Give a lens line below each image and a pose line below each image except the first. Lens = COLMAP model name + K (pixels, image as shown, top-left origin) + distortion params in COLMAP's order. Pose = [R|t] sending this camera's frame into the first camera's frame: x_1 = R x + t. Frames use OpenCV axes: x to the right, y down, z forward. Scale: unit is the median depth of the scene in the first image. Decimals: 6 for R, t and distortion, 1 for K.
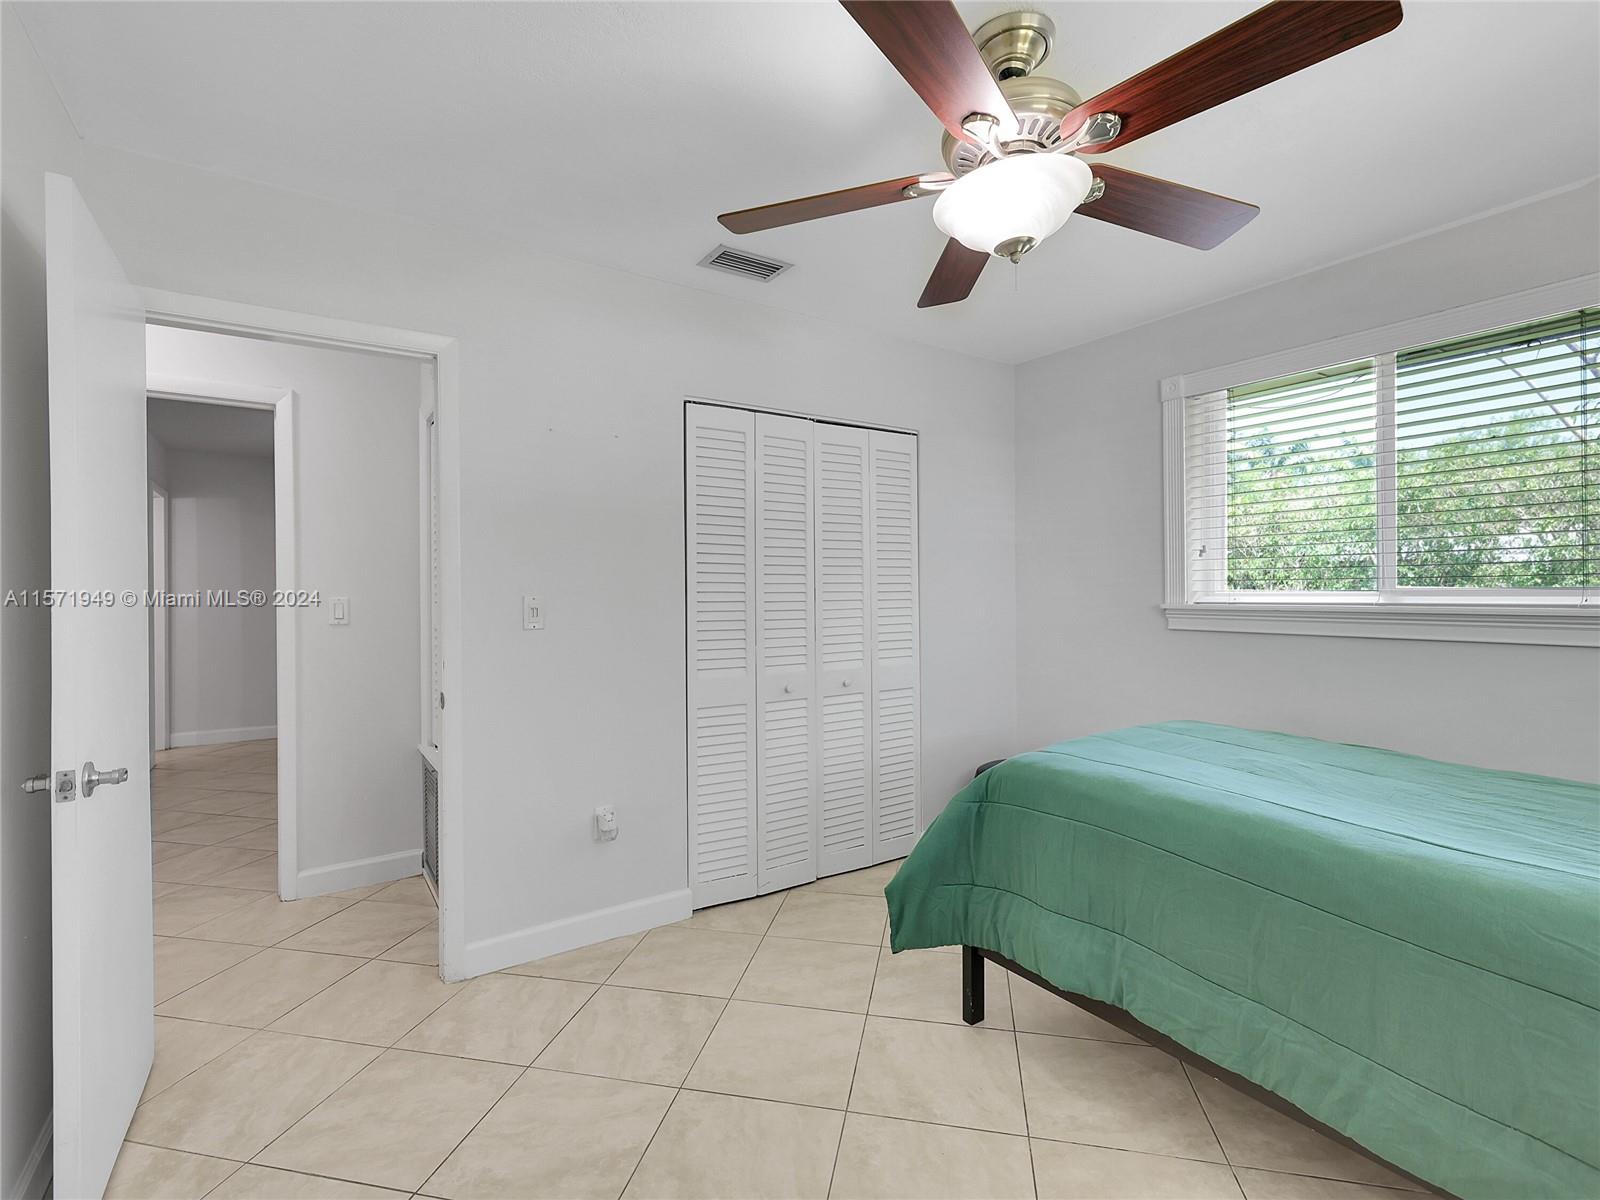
lens RADIAL K [[789.0, 0, 802.8], [0, 789.0, 594.2], [0, 0, 1]] dist [0.000733, 0.000448]
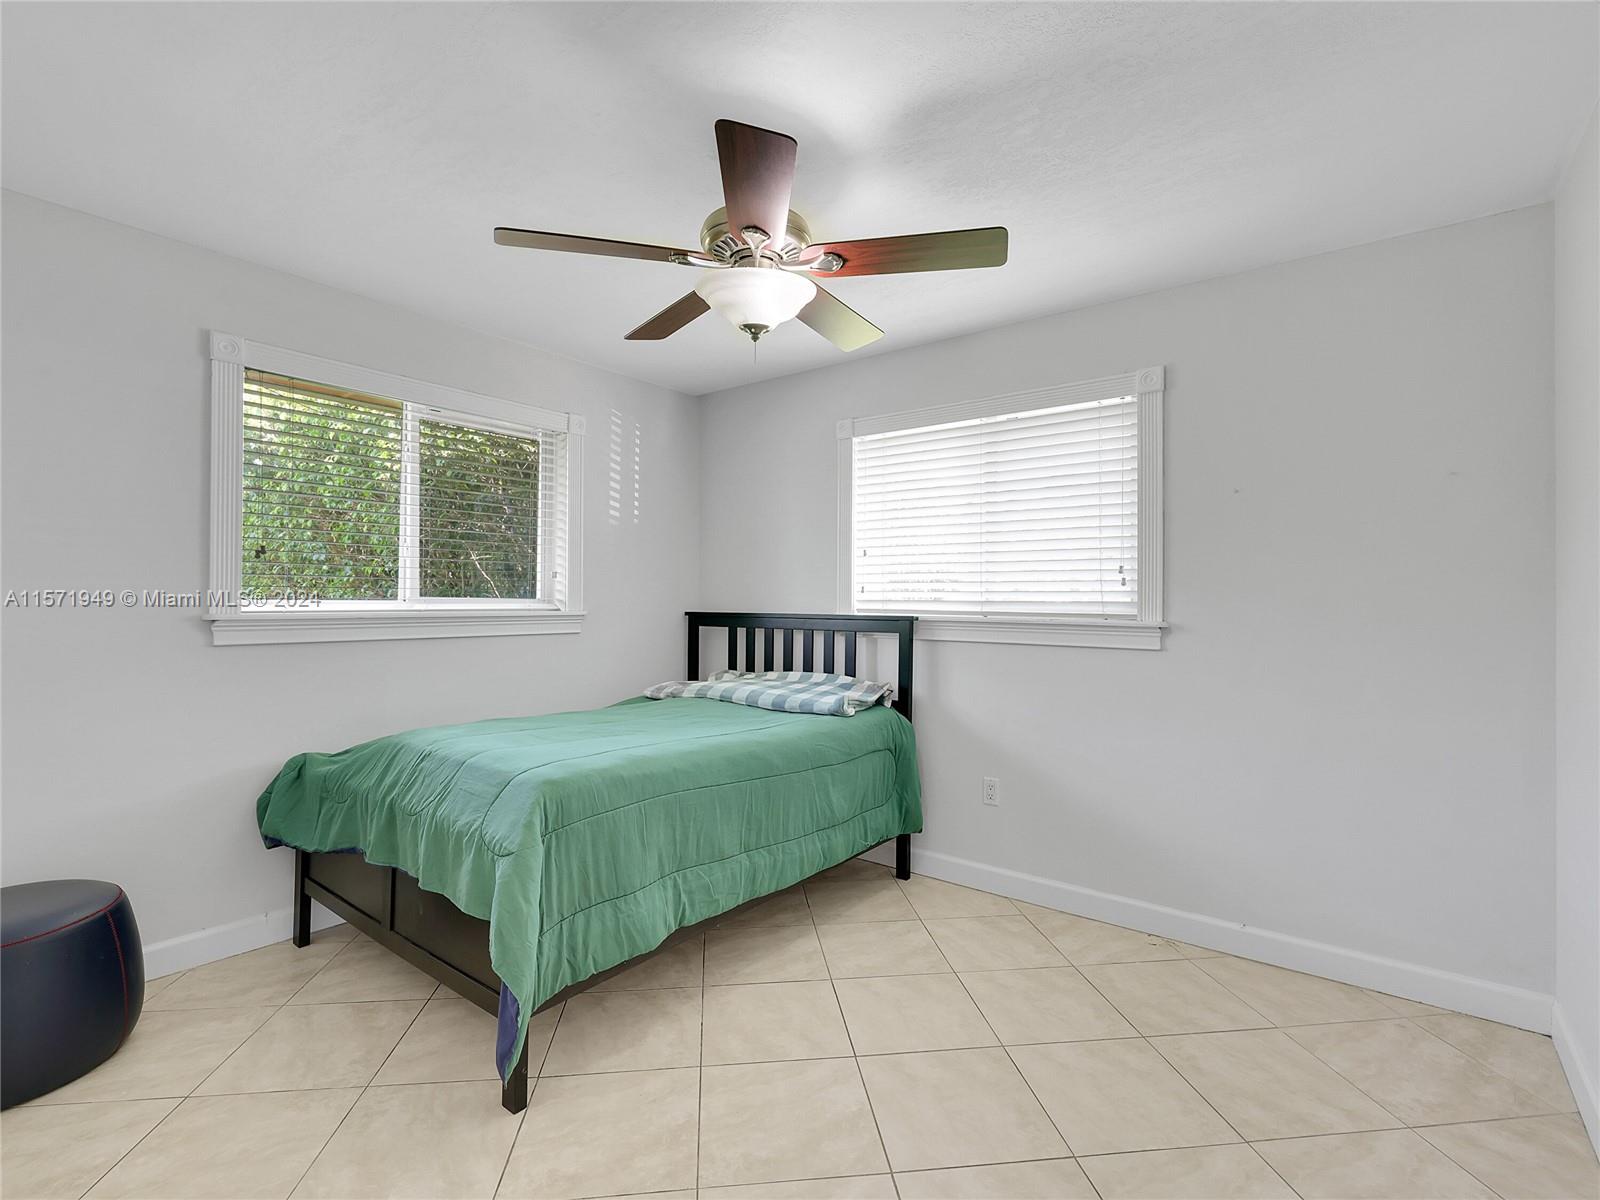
lens RADIAL K [[749.5, 0, 802.3], [0, 749.5, 595.1], [0, 0, 1]] dist [0.000315, 0.000320]
pose [[-0.344103, 0.009834, 0.938880, -0.759704], [0.001965, 0.999951, -0.009753, 0.003812], [-0.938930, -0.001512, -0.344105, 1.173573]]
